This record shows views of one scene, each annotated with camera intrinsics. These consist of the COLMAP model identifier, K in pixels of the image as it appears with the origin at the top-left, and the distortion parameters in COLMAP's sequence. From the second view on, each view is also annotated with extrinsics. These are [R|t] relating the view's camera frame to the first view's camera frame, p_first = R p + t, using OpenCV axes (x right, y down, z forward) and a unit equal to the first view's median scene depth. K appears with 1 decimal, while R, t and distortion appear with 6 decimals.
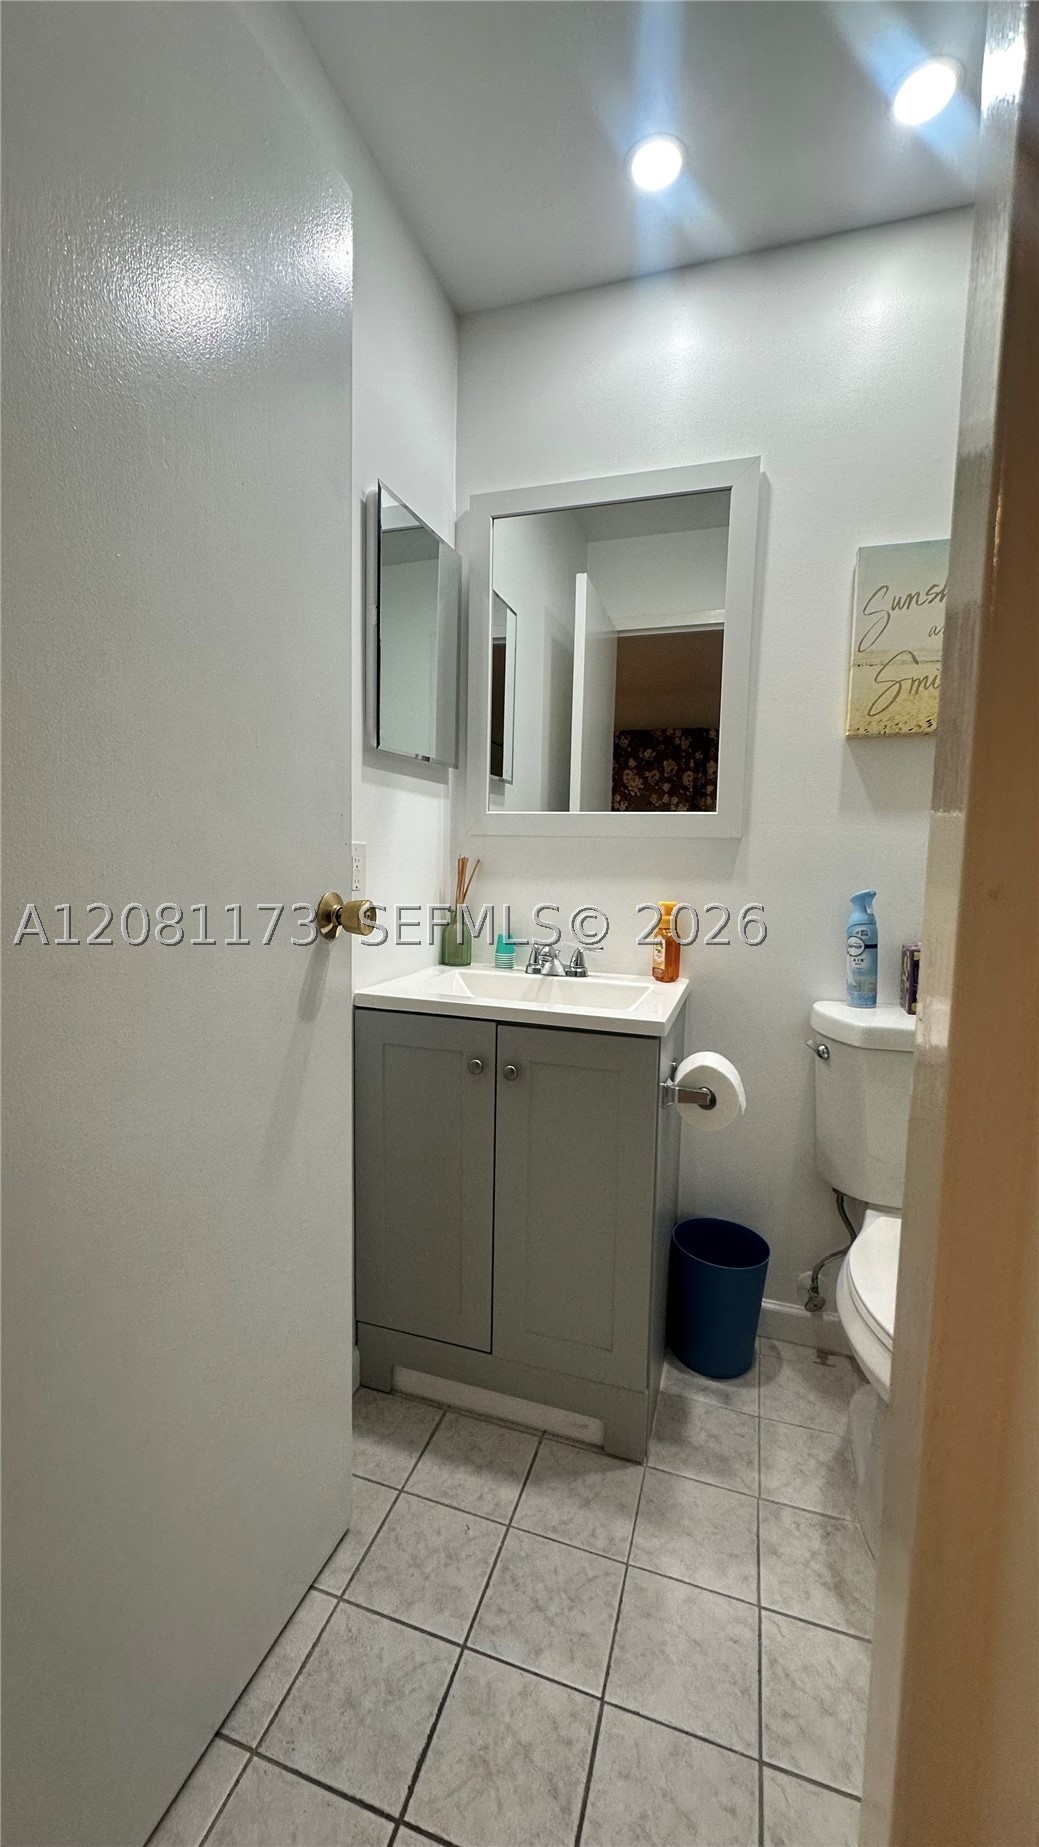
lens RADIAL K [[734.1, 0, 512.5], [0, 734.1, 917.6], [0, 0, 1]] dist [-0.002433, 0.000861]
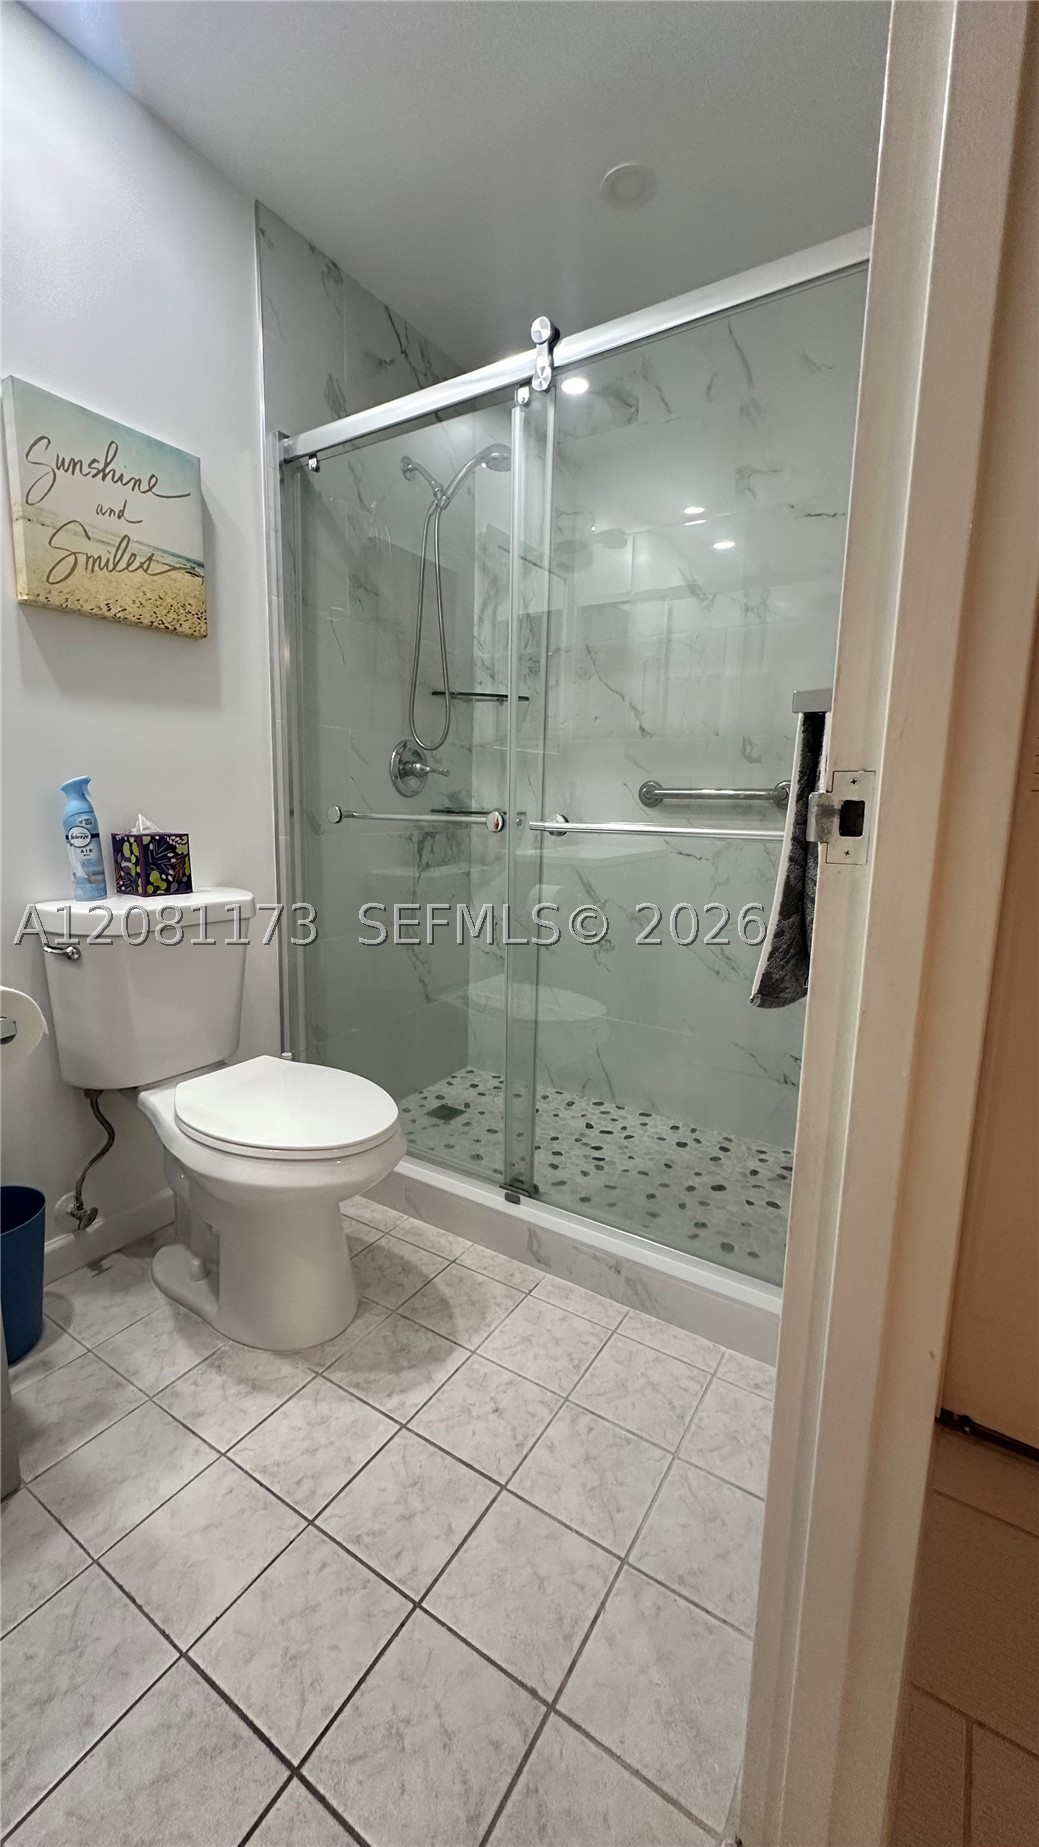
lens RADIAL K [[734.1, 0, 511.0], [0, 734.1, 922.1], [0, 0, 1]] dist [-0.002433, 0.000861]
pose [[0.254974, -0.172084, 0.951512, -0.327840], [0.073086, 0.984652, 0.158492, 0.040058], [-0.964182, 0.029131, 0.263637, 0.232246]]
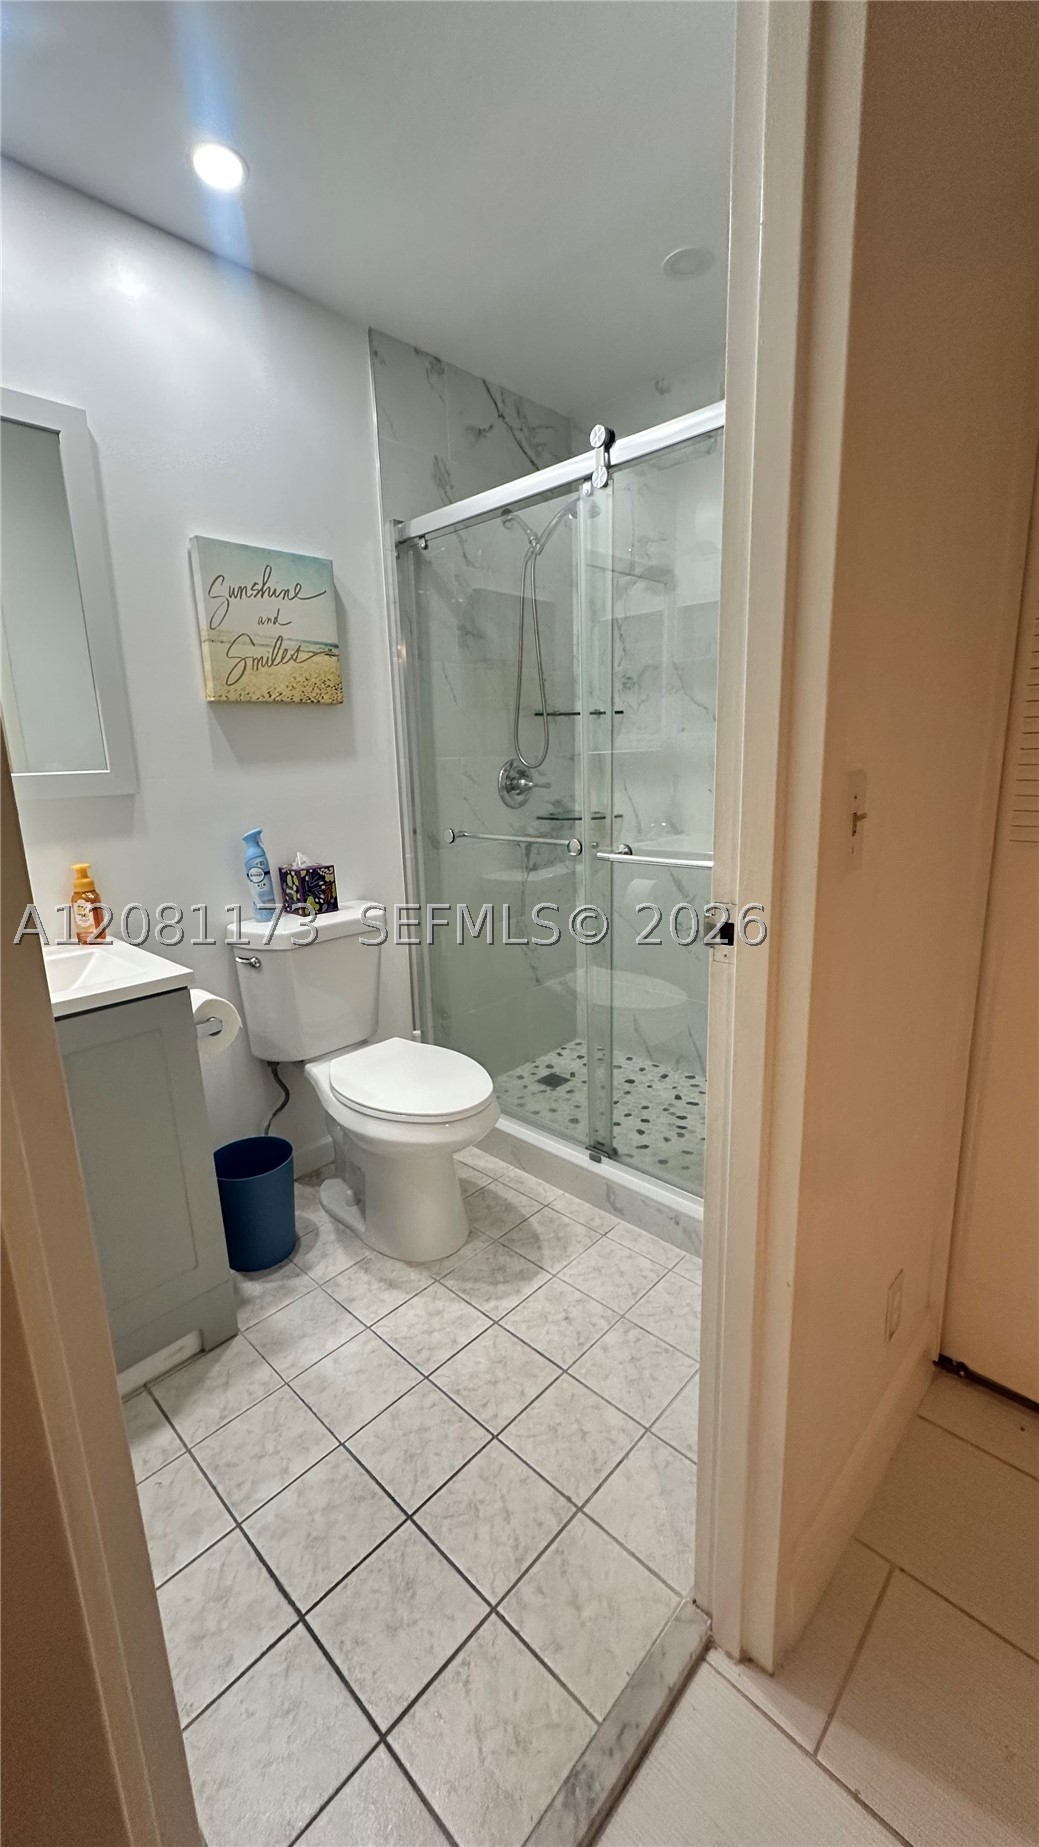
lens RADIAL K [[734.1, 0, 509.7], [0, 734.1, 920.8], [0, 0, 1]] dist [-0.002433, 0.000861]
pose [[0.435178, -0.232551, 0.869793, -0.484669], [0.122701, 0.972372, 0.198587, -0.086081], [-0.891944, 0.020304, 0.451690, 0.049467]]
